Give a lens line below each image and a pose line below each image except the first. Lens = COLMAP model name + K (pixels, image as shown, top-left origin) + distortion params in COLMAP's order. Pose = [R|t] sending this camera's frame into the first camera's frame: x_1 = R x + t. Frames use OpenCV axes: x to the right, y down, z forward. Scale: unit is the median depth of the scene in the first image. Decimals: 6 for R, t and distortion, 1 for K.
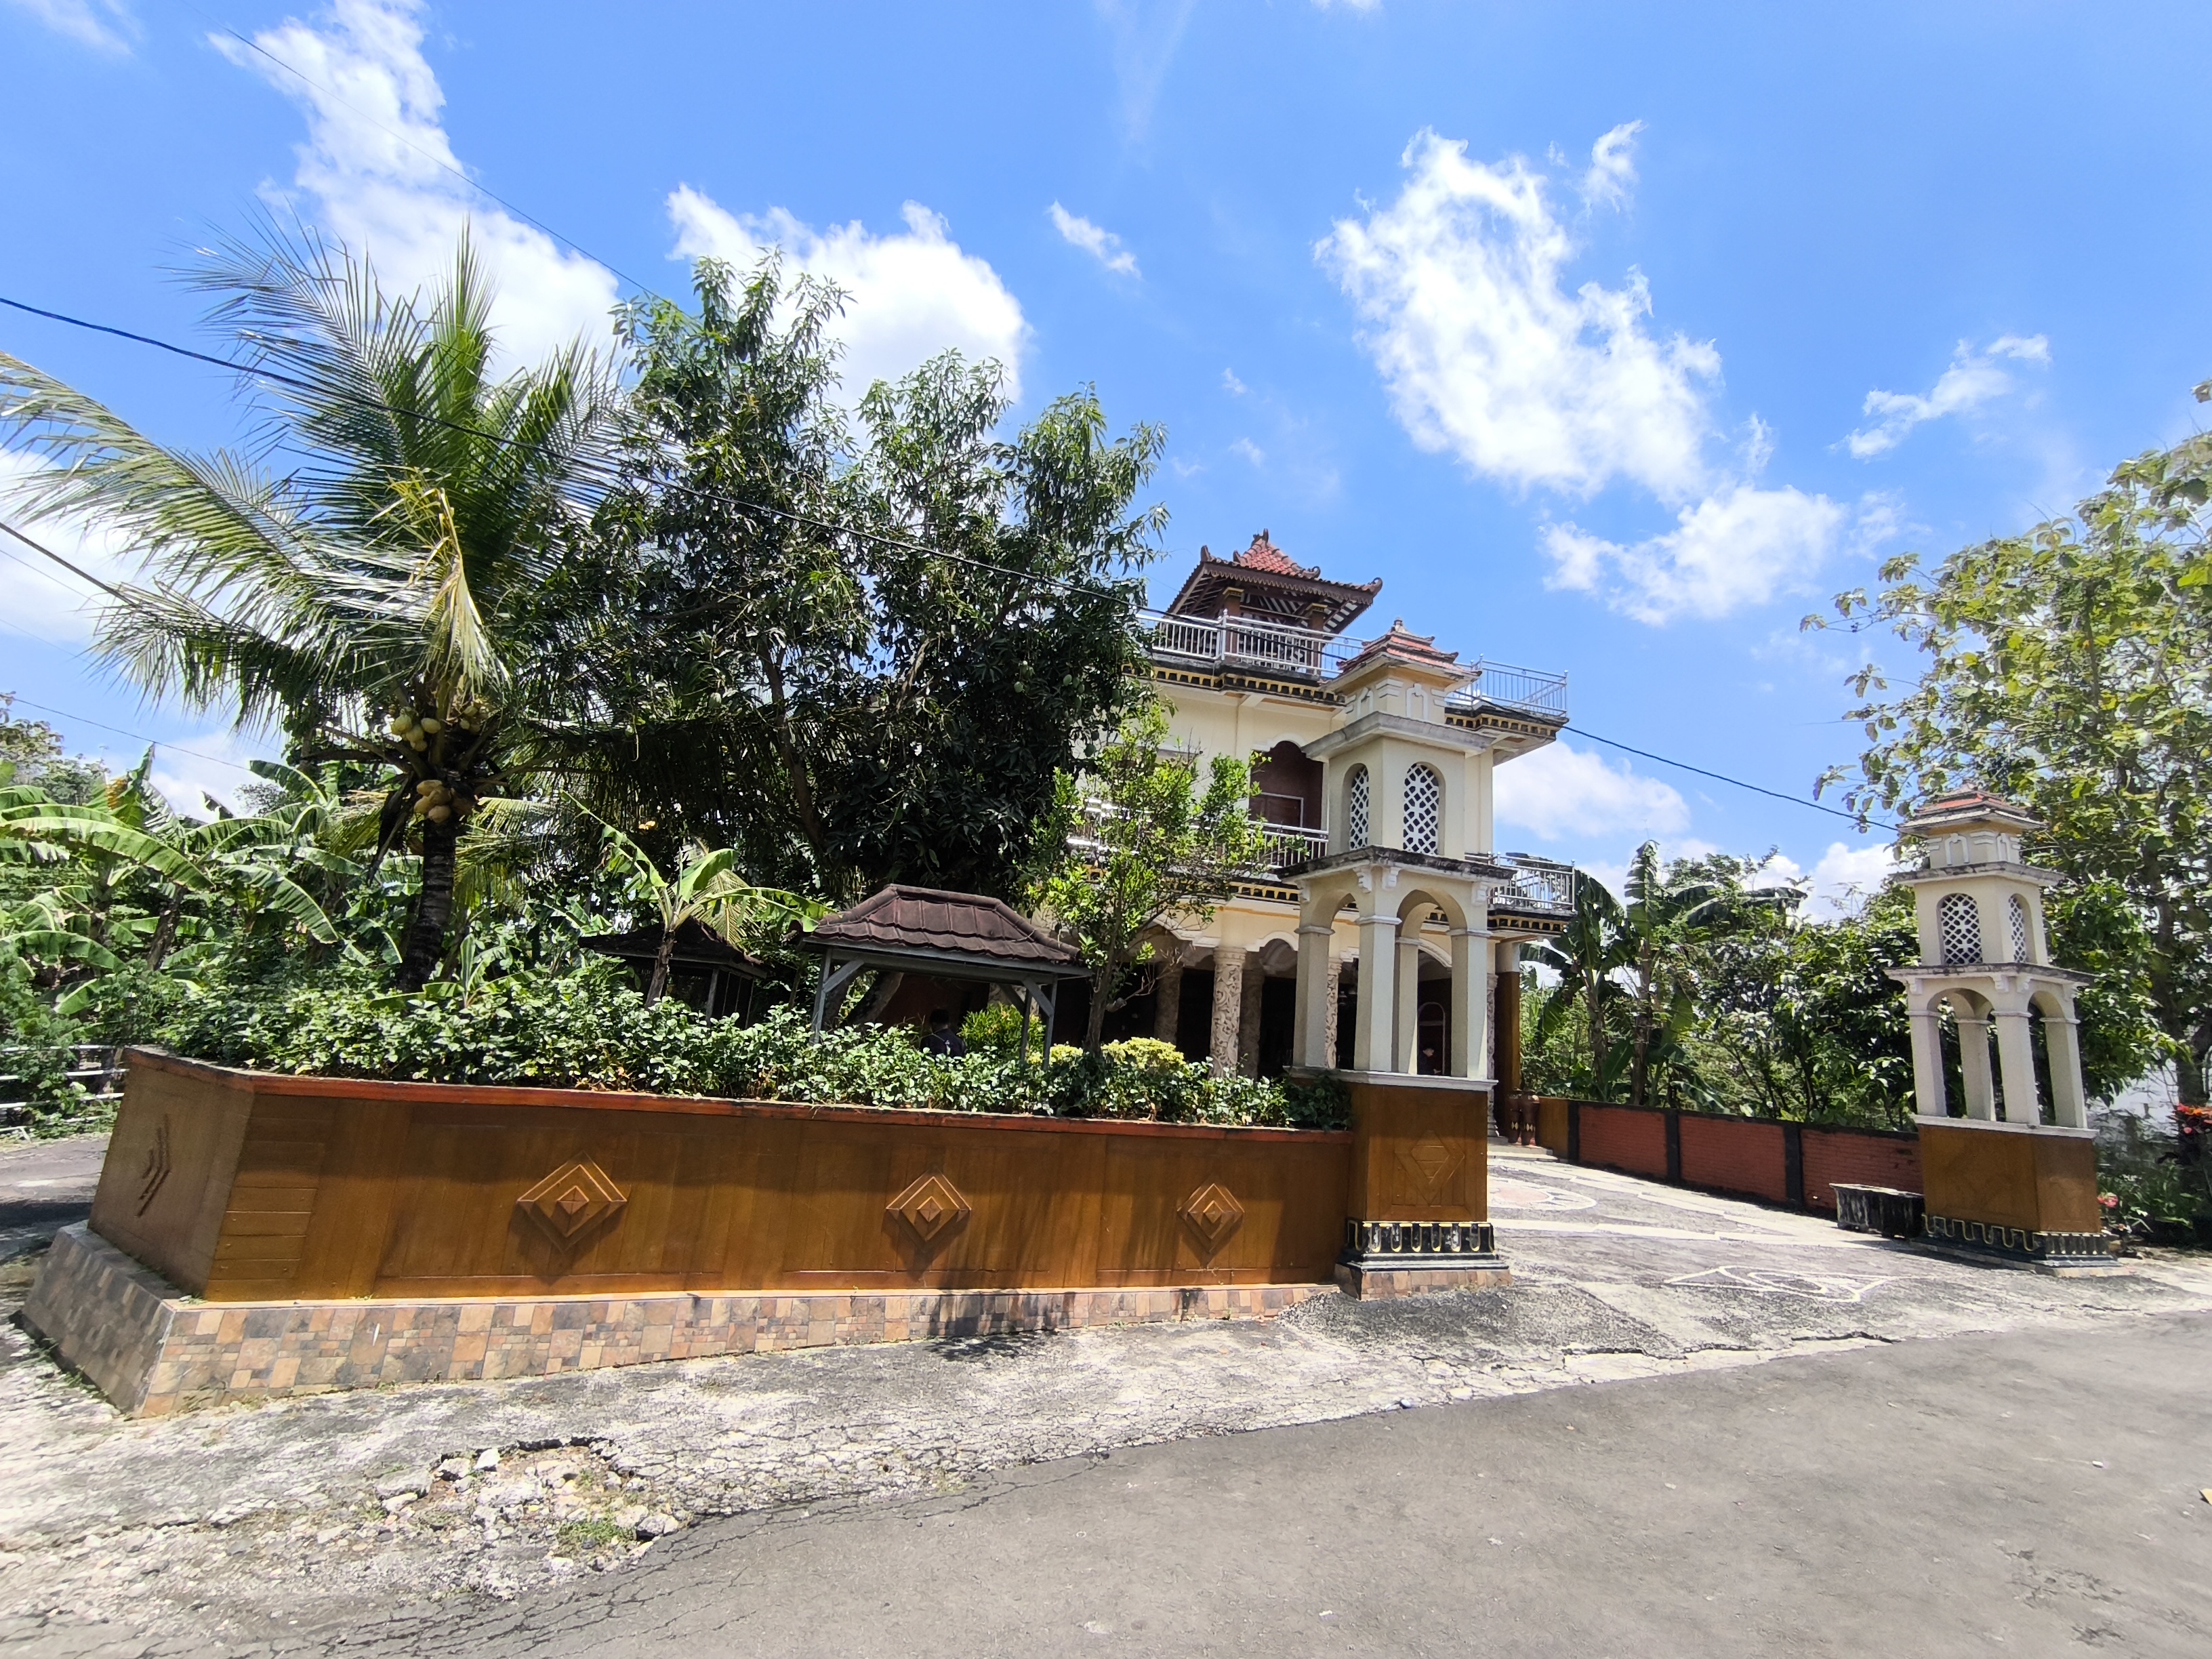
lens RADIAL K [[1027.5, 0, 1115.8], [0, 1027.5, 834.6], [0, 0, 1]] dist [0.000171, 0.001686]
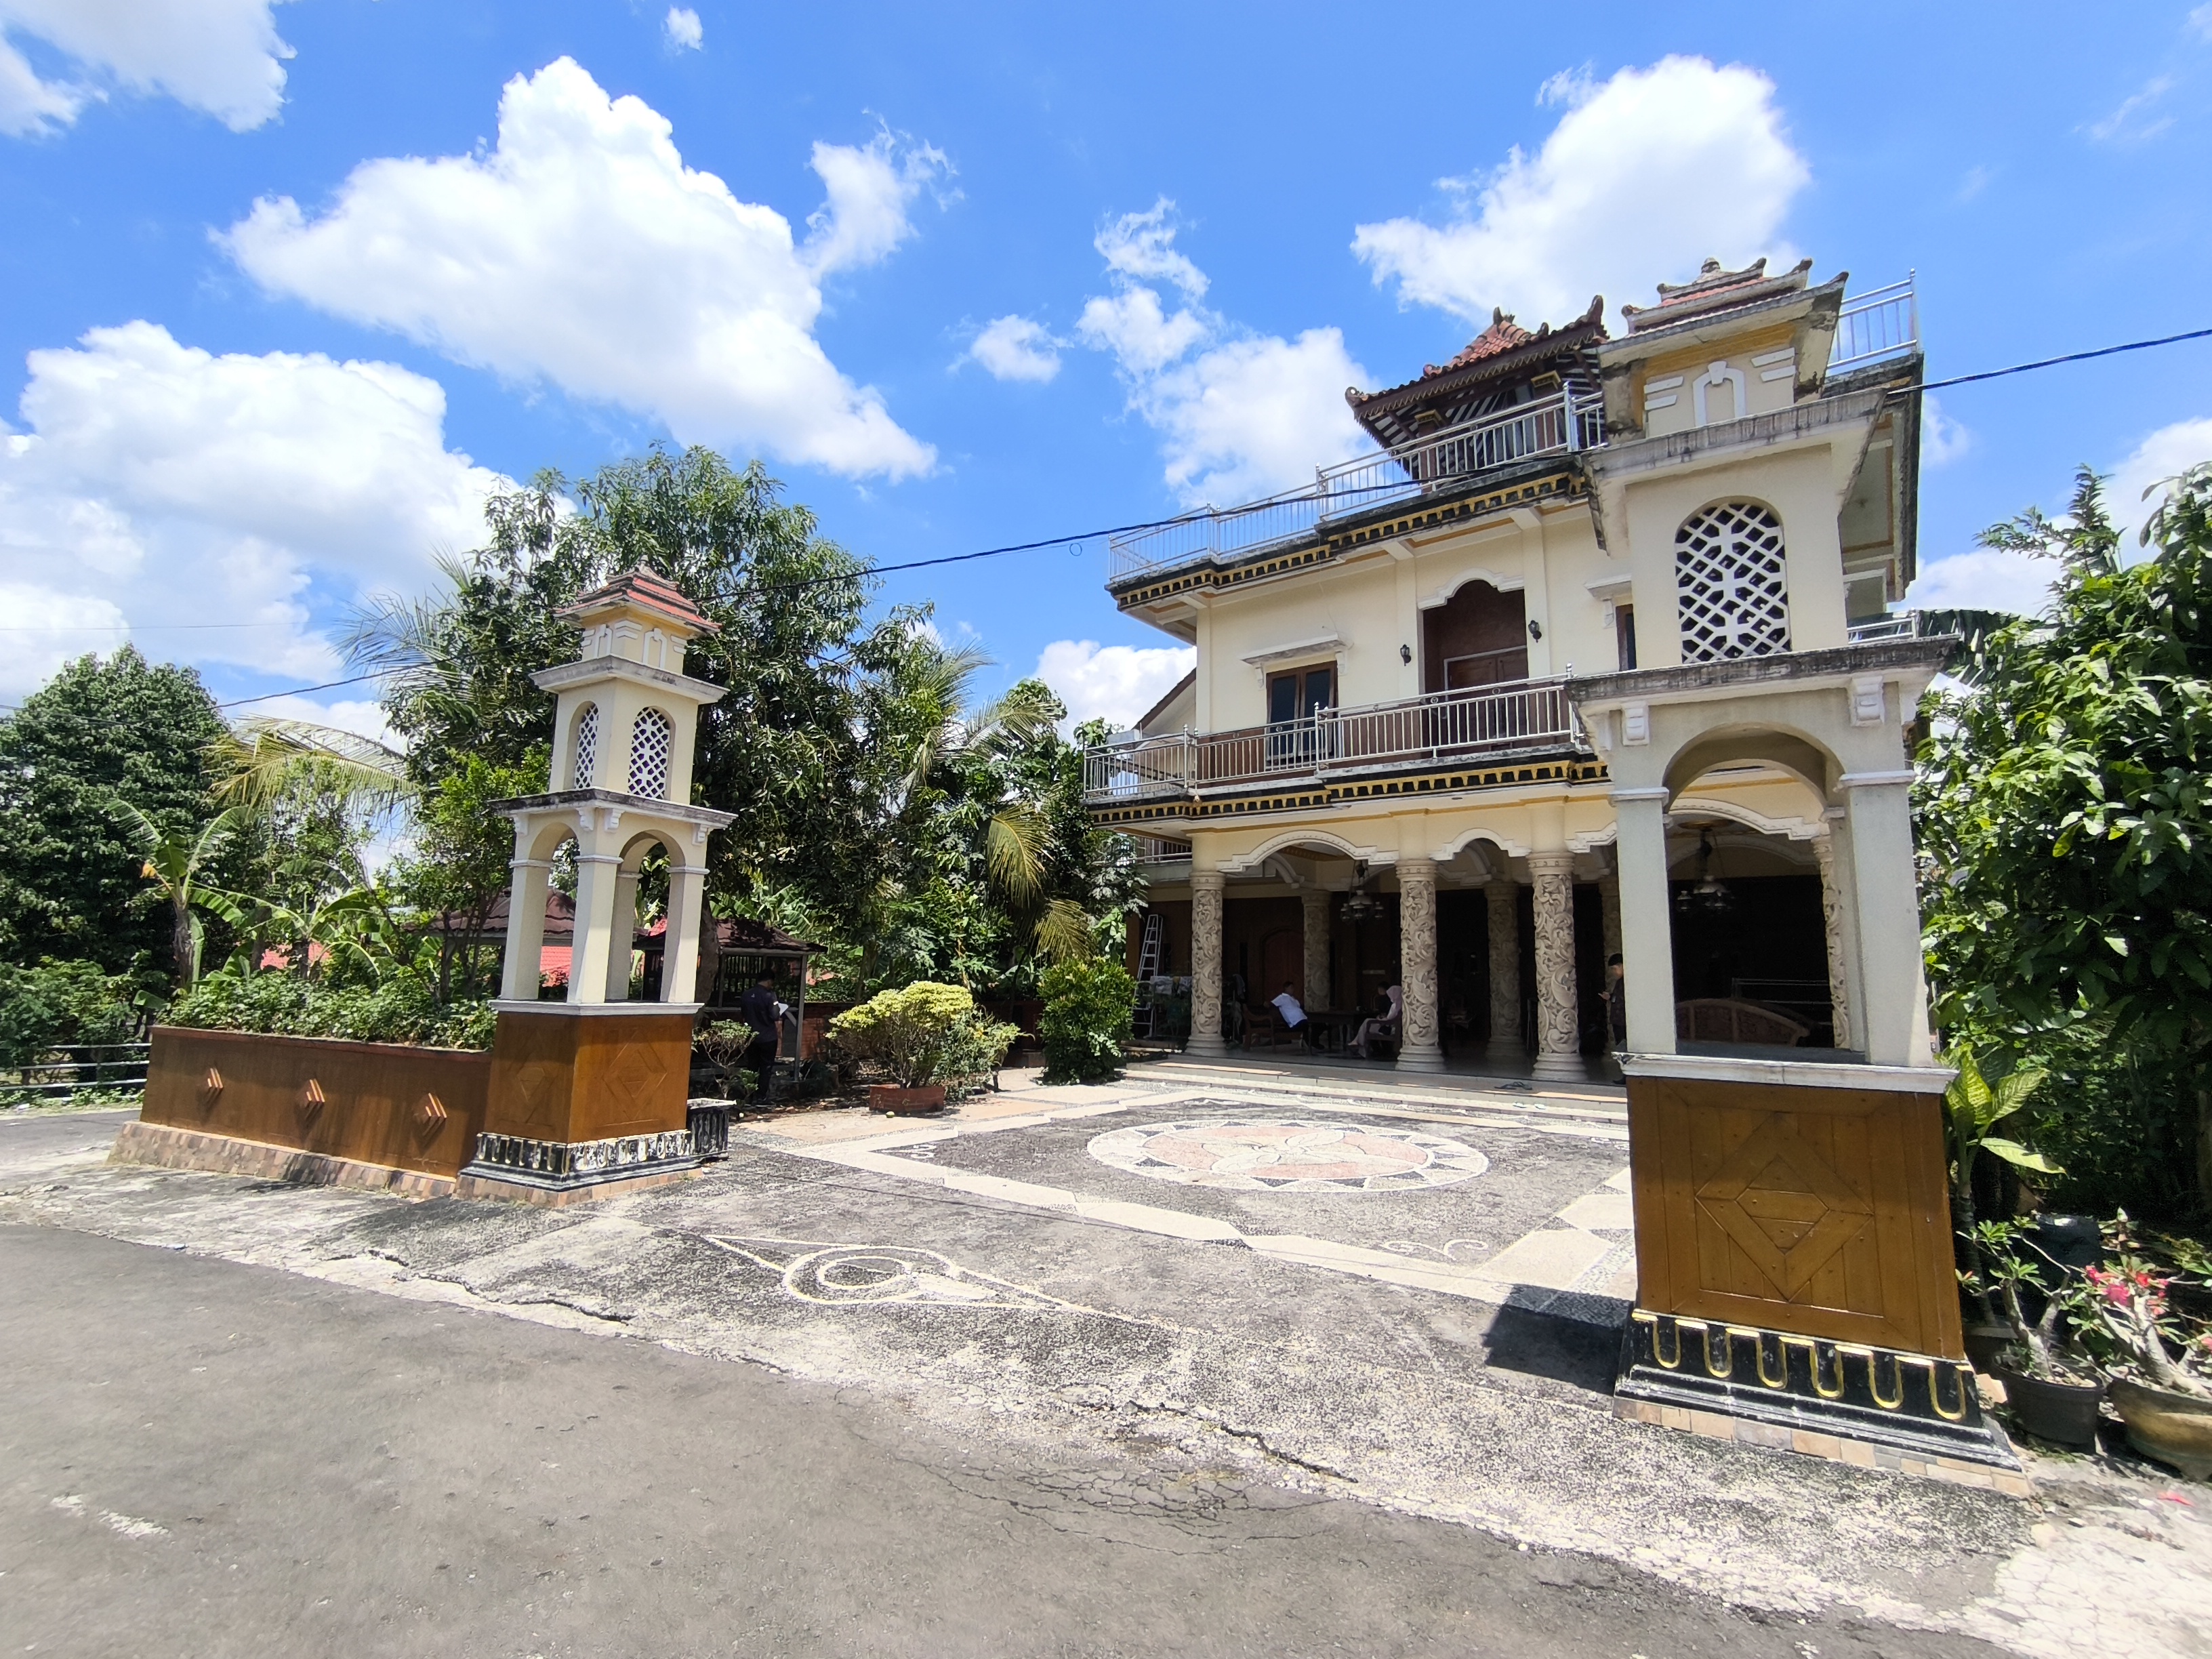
lens RADIAL K [[1039.4, 0, 1107.0], [0, 1039.4, 783.0], [0, 0, 1]] dist [-0.034378, 0.045570]
pose [[0.598363, -0.214420, -0.772001, 1.548461], [0.192758, 0.973751, -0.121052, 0.263315], [0.777693, -0.076377, 0.623988, 0.822964]]
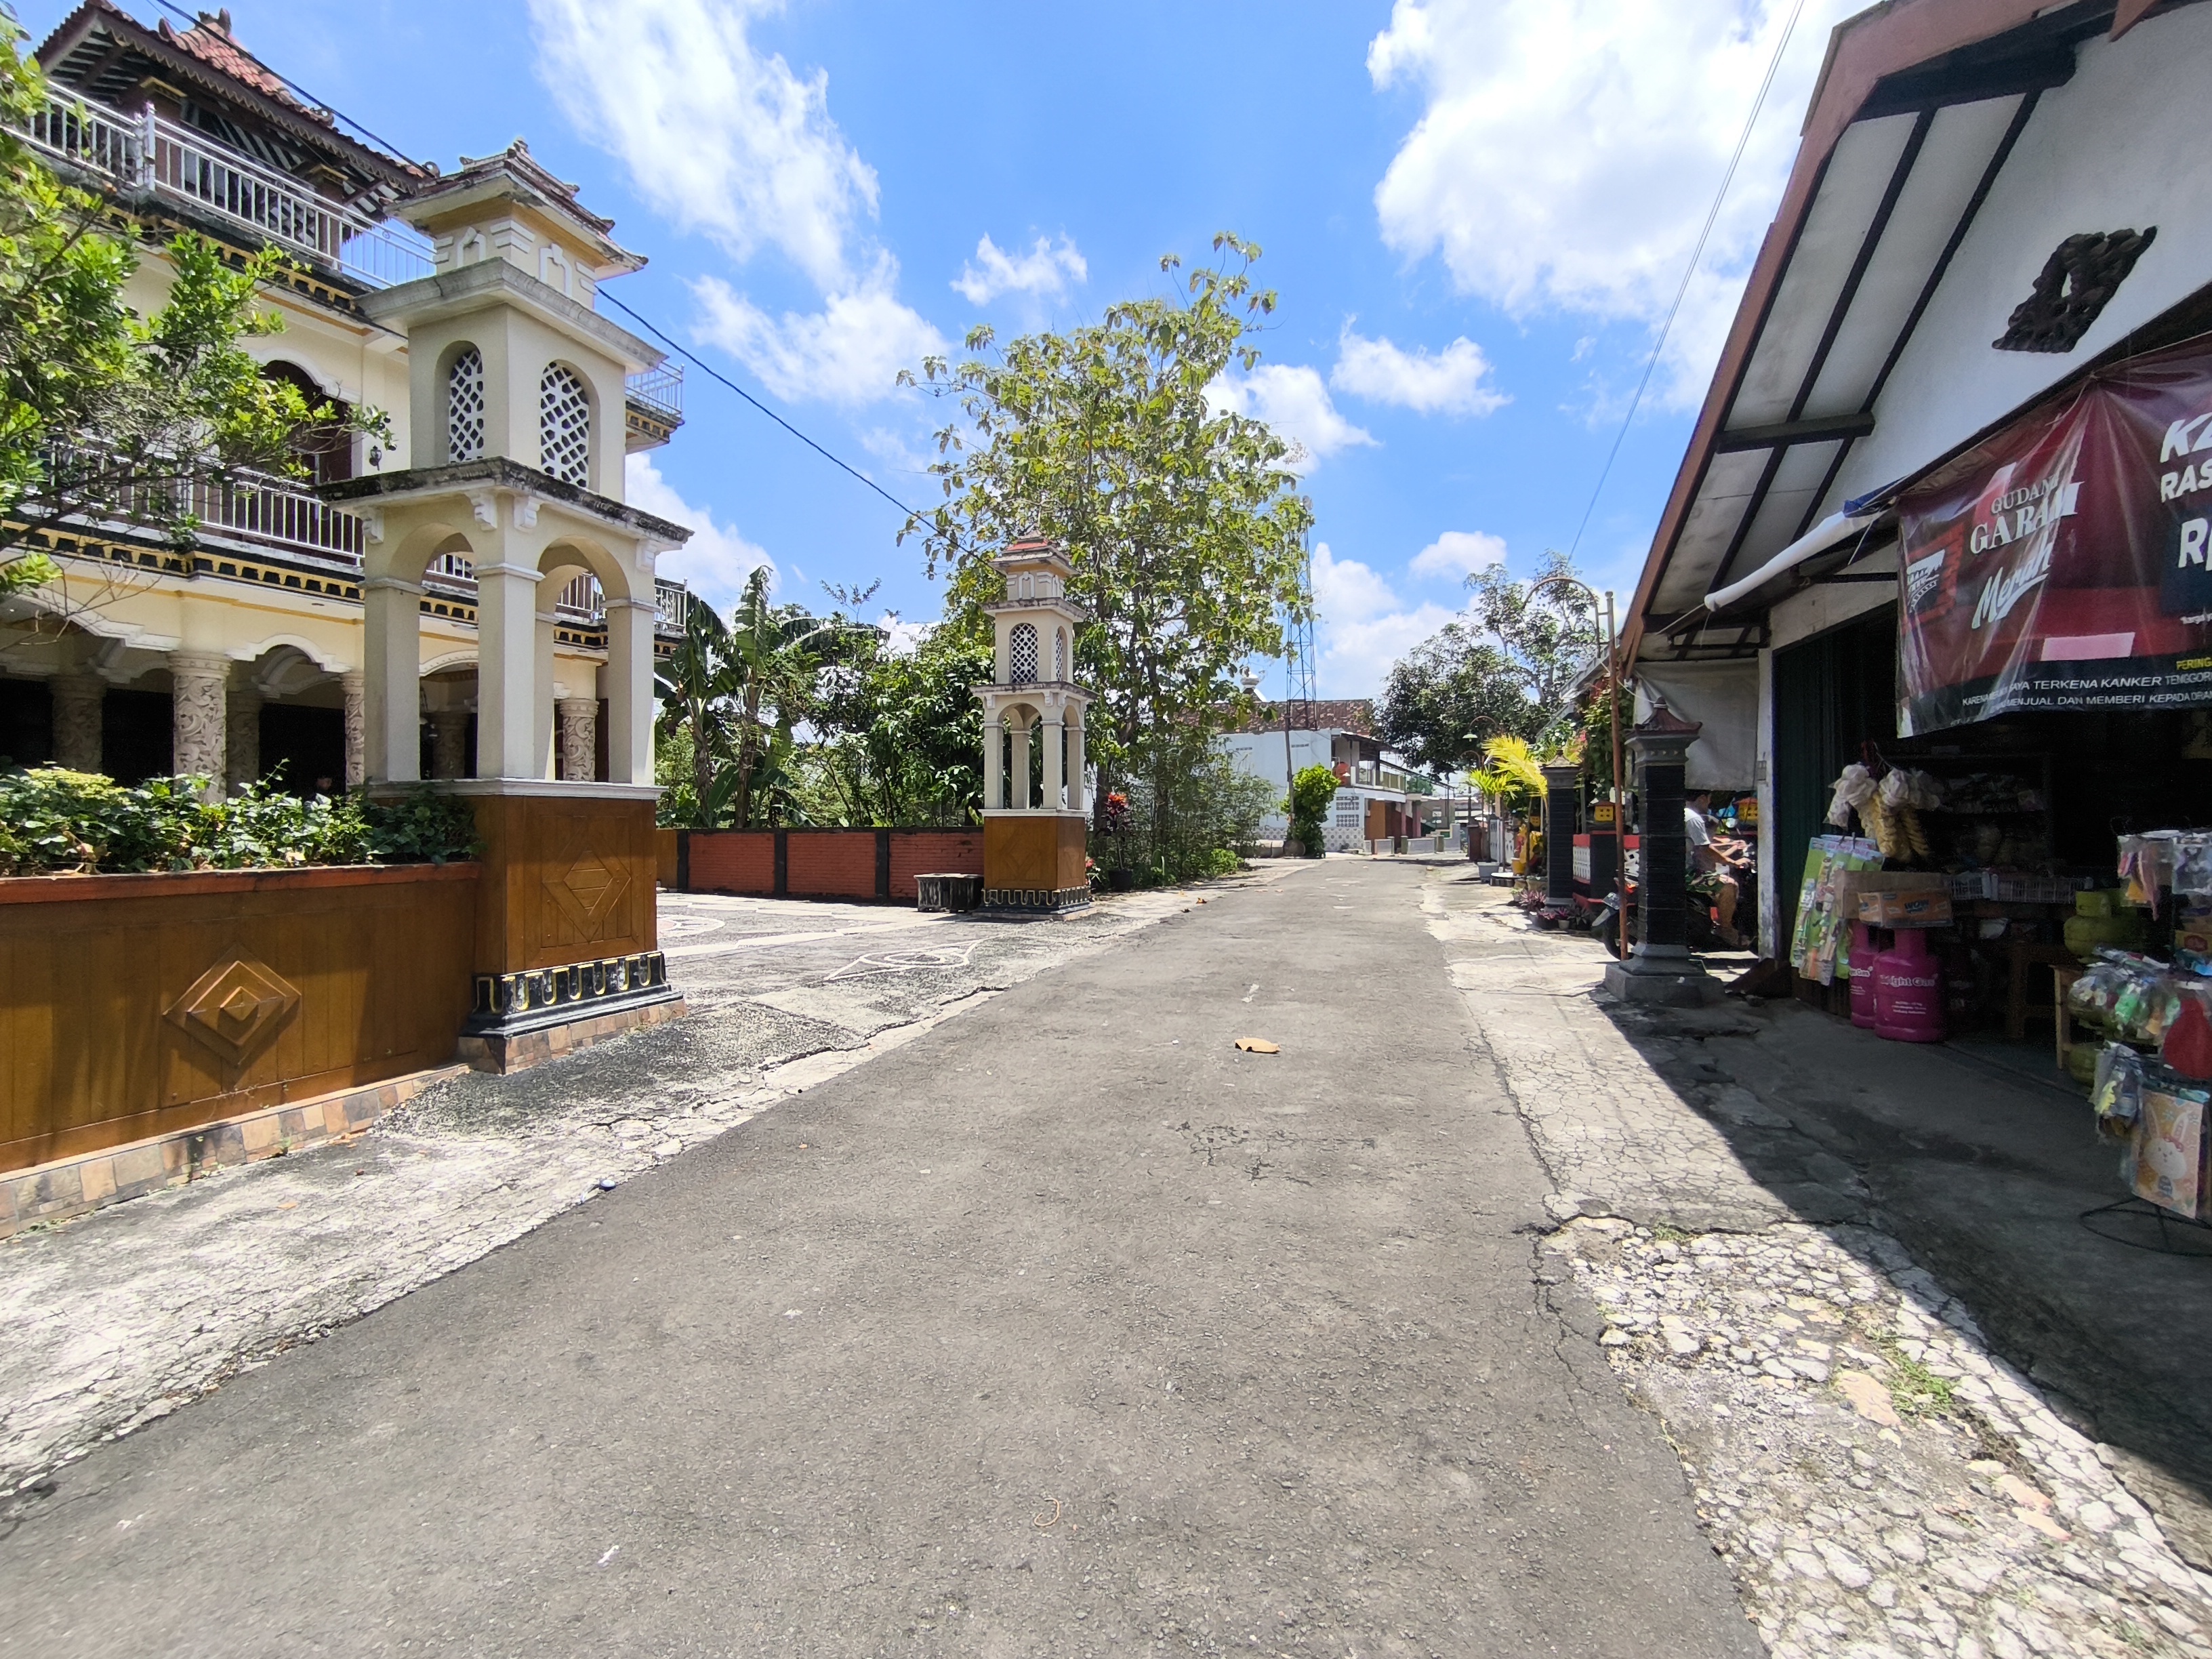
lens RADIAL K [[1023.4, 0, 1106.5], [0, 1023.4, 819.5], [0, 0, 1]] dist [0.001671, 0.002644]
pose [[0.665700, -0.073536, 0.742588, -0.009046], [-0.097246, 0.978097, 0.184034, 0.084779], [-0.739856, -0.194725, 0.643968, 0.214717]]
